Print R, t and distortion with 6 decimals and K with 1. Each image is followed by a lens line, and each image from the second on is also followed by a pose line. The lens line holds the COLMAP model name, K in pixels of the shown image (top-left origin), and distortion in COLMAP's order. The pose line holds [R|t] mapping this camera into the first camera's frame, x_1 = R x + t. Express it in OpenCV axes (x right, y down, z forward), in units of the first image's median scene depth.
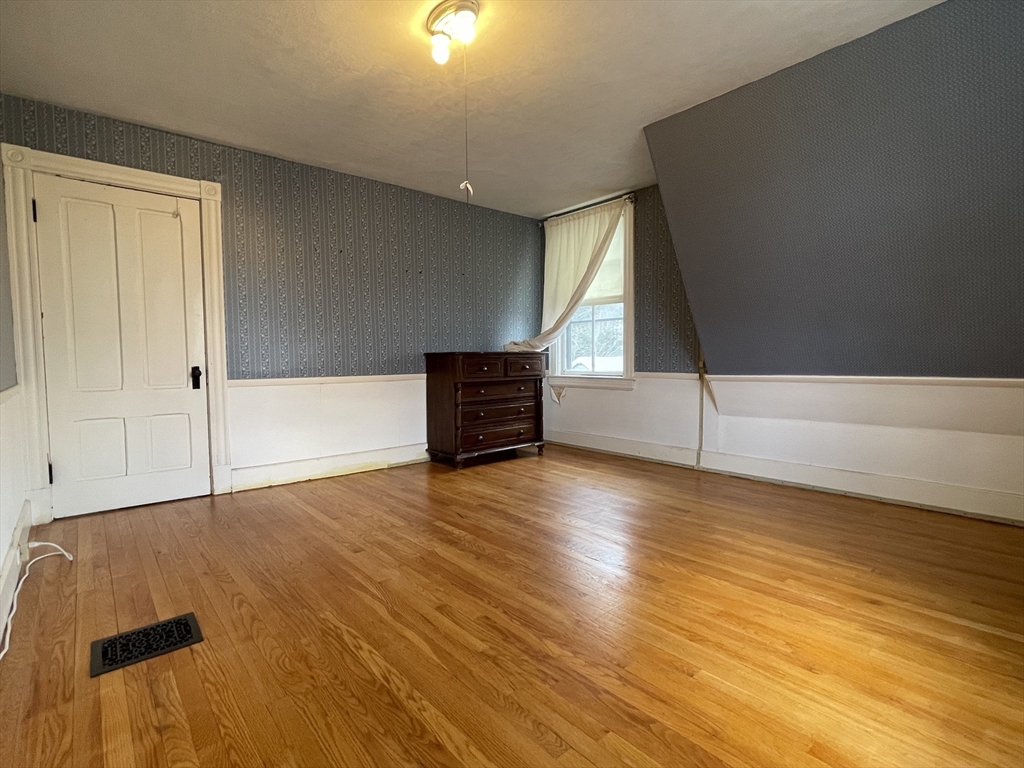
lens RADIAL K [[500.5, 0, 512.0], [0, 500.5, 384.0], [0, 0, 1]] dist [0.000797, 0.000693]
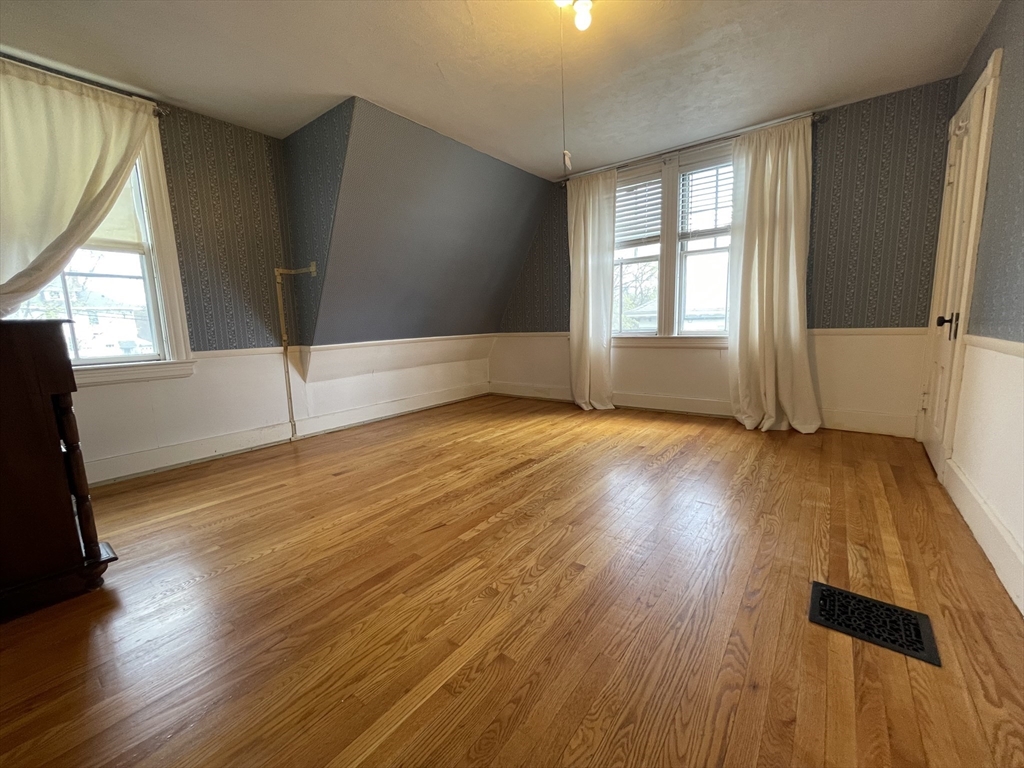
lens RADIAL K [[415.2, 0, 510.1], [0, 415.2, 380.4], [0, 0, 1]] dist [-0.002091, 0.000061]
pose [[-0.201214, -0.120766, 0.972074, -0.779551], [0.083597, 0.986633, 0.139879, -0.046869], [-0.975974, 0.109409, -0.188429, 1.057065]]
